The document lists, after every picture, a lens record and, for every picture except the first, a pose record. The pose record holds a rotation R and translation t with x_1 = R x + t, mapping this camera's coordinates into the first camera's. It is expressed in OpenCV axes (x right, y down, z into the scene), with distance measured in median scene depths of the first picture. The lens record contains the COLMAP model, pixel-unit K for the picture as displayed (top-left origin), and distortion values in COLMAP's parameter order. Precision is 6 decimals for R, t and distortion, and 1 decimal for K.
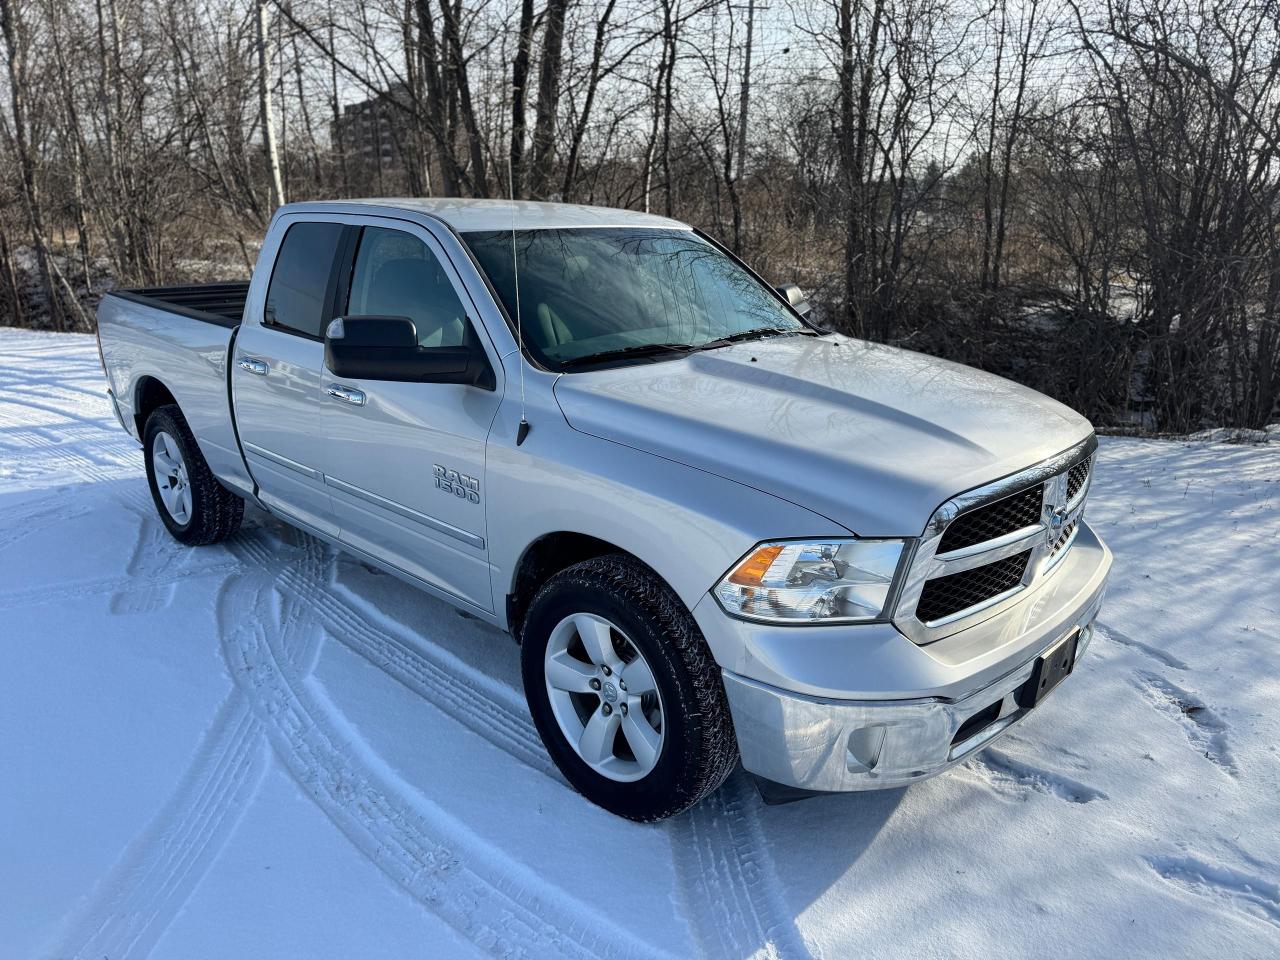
lens RADIAL K [[921.2, 0, 647.3], [0, 921.2, 475.4], [0, 0, 1]] dist [0.045284, -0.049557]
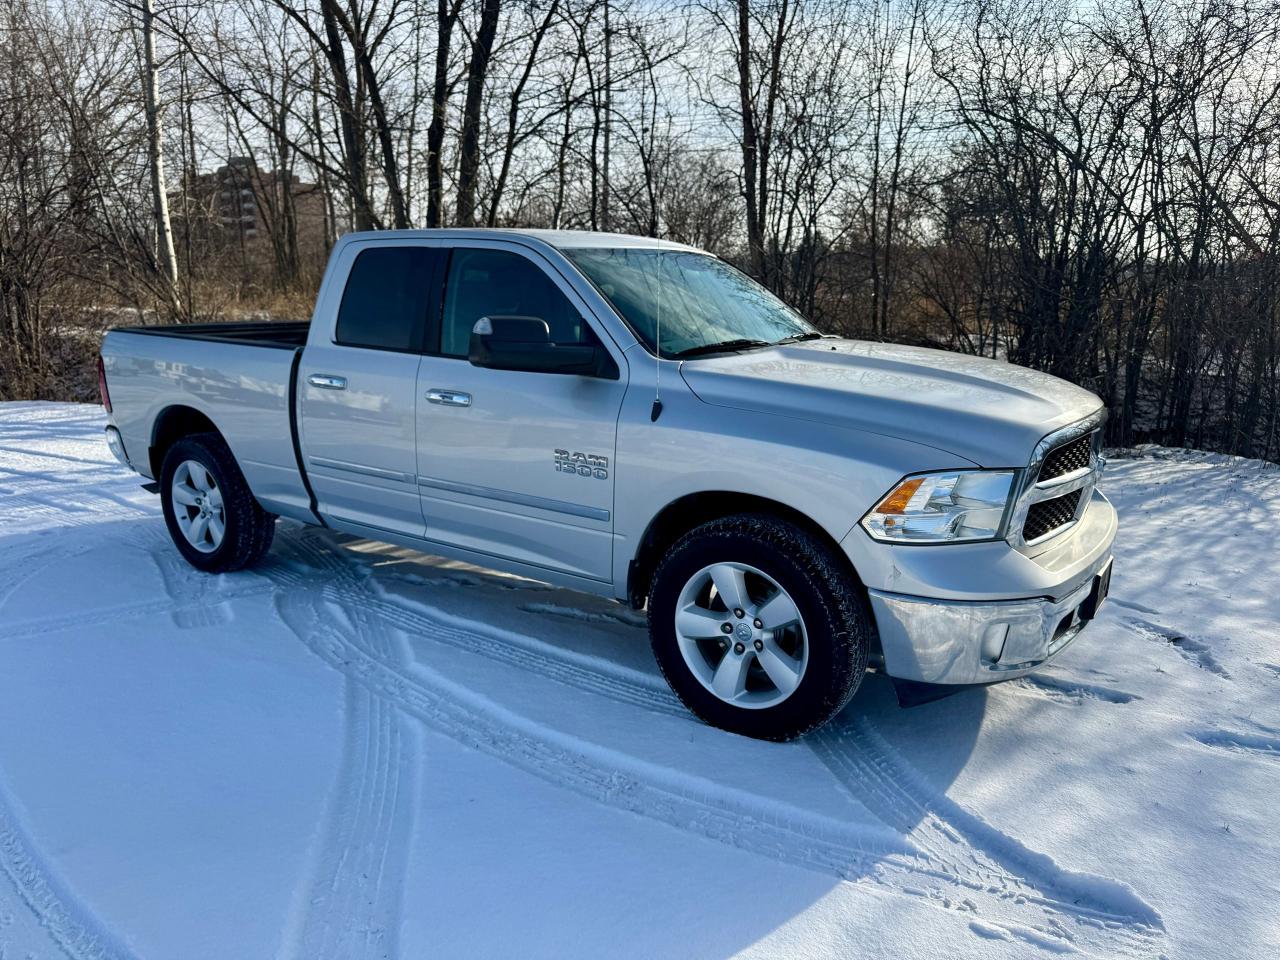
lens RADIAL K [[921.2, 0, 639.9], [0, 921.2, 491.5], [0, 0, 1]] dist [0.045284, -0.049557]
pose [[0.988366, -0.037114, 0.147493, -0.311662], [0.046063, 0.997269, -0.057731, 0.113784], [-0.144948, 0.063853, 0.987377, -0.115697]]
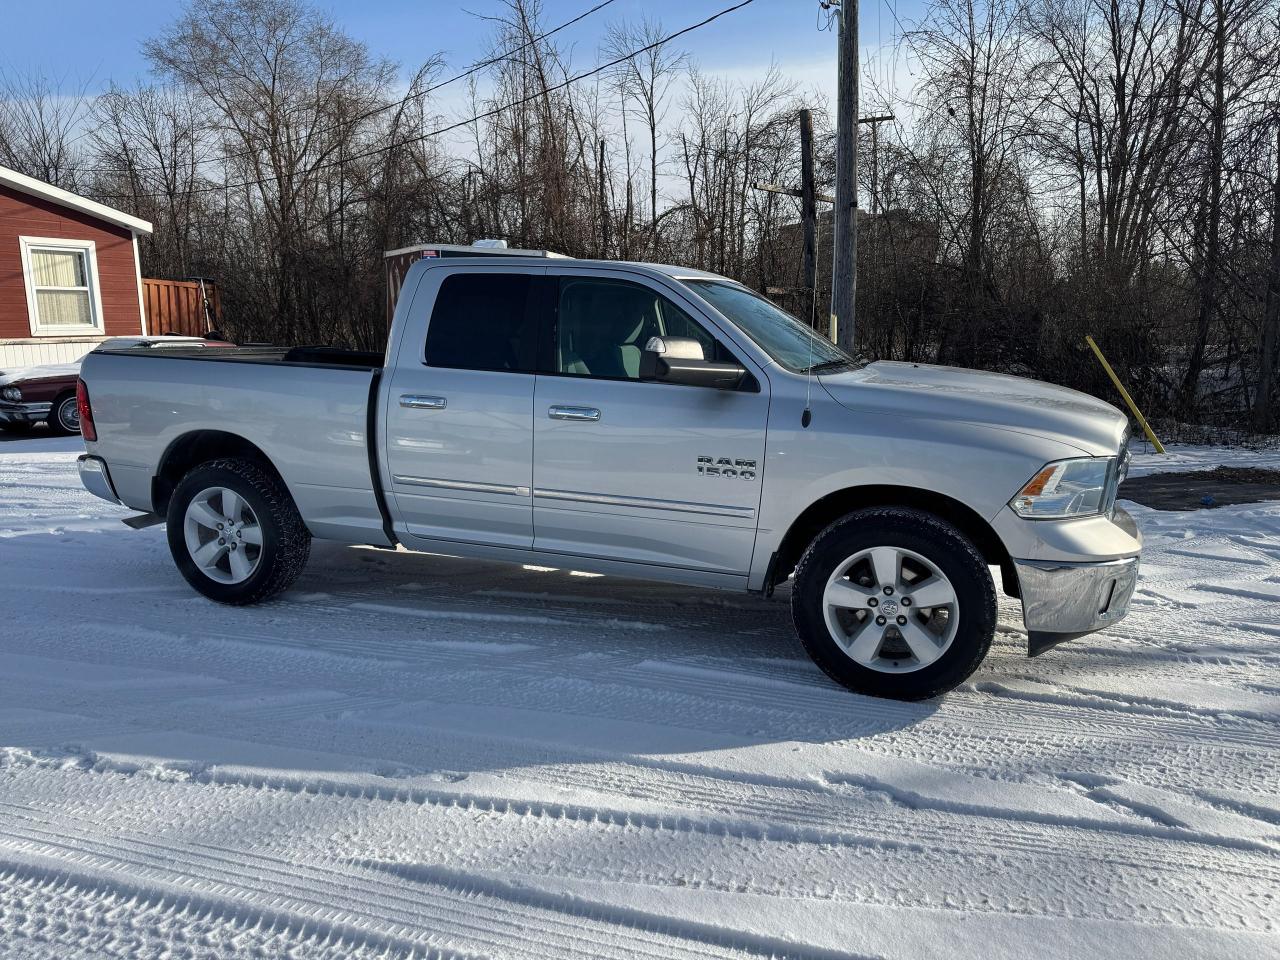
lens RADIAL K [[921.2, 0, 643.8], [0, 921.2, 481.0], [0, 0, 1]] dist [0.045284, -0.049557]
pose [[0.916159, -0.054917, 0.397034, -0.833681], [0.099645, 0.990676, -0.092903, 0.135974], [-0.388231, 0.124677, 0.913090, -0.103791]]
